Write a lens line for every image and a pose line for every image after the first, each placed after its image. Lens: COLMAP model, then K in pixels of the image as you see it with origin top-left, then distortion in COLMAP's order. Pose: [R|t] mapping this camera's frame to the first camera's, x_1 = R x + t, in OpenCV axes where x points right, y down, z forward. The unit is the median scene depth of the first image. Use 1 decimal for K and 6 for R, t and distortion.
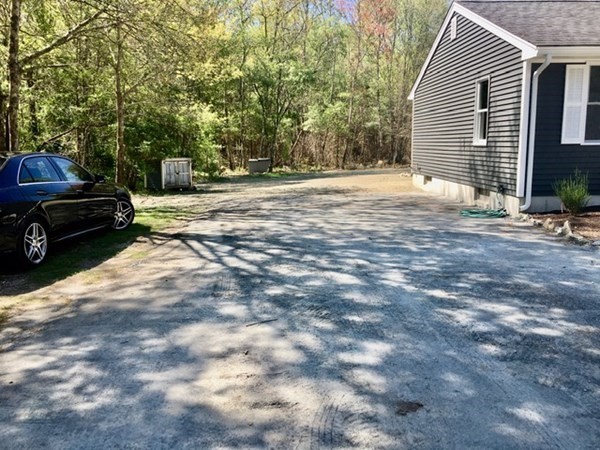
lens RADIAL K [[502.2, 0, 301.7], [0, 502.2, 225.3], [0, 0, 1]] dist [0.044001, -0.061704]
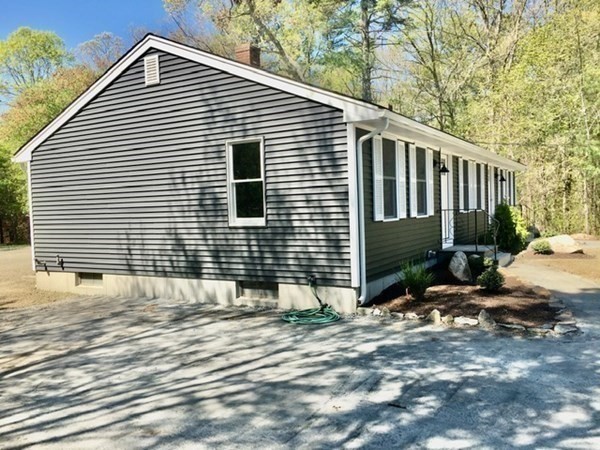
lens RADIAL K [[502.2, 0, 301.7], [0, 502.2, 225.3], [0, 0, 1]] dist [0.044001, -0.061704]
pose [[0.524613, -0.033308, 0.850689, -0.279190], [0.161082, 0.985068, -0.060768, -0.115208], [-0.835963, 0.168911, 0.522145, 0.619497]]
